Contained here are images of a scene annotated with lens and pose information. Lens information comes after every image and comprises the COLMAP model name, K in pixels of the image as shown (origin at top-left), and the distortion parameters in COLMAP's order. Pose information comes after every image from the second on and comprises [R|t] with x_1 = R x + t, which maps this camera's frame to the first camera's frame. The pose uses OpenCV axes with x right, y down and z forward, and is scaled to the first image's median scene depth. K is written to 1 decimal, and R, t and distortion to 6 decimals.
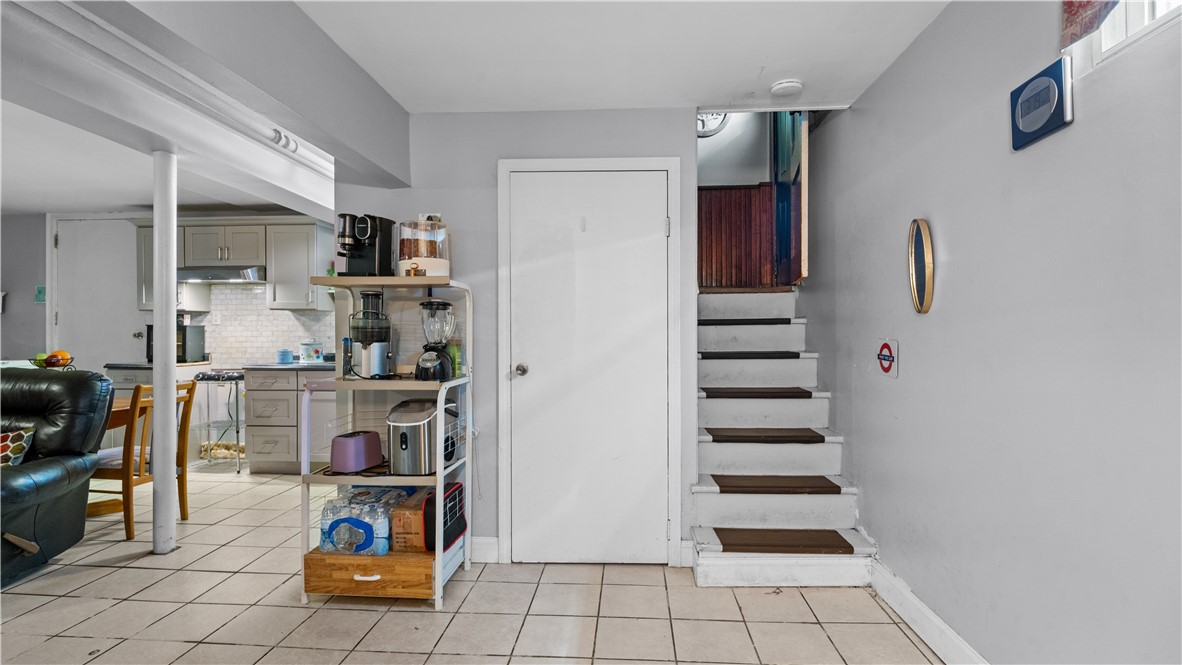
lens RADIAL K [[573.3, 0, 587.4], [0, 573.3, 329.4], [0, 0, 1]] dist [-0.016965, 0.000002]
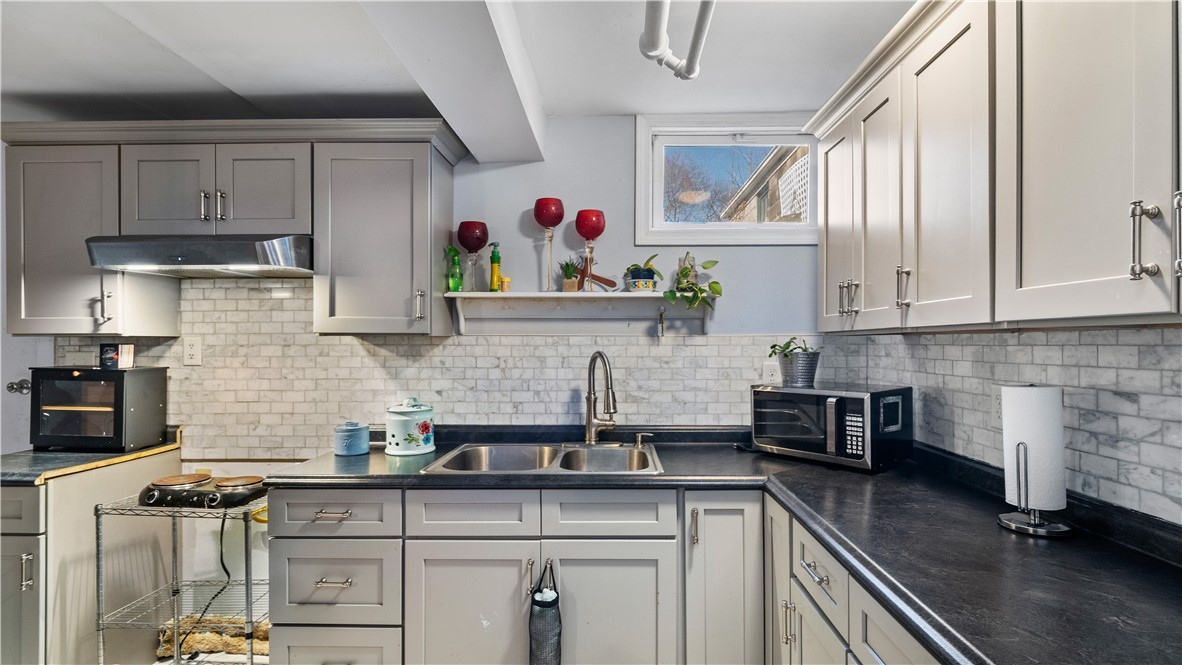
lens RADIAL K [[573.3, 0, 598.6], [0, 573.3, 338.3], [0, 0, 1]] dist [-0.016965, 0.000002]
pose [[0.998578, 0.001698, 0.053292, -0.351215], [-0.001425, 0.999986, -0.005159, -0.029072], [-0.053300, 0.005076, 0.998566, 0.527082]]
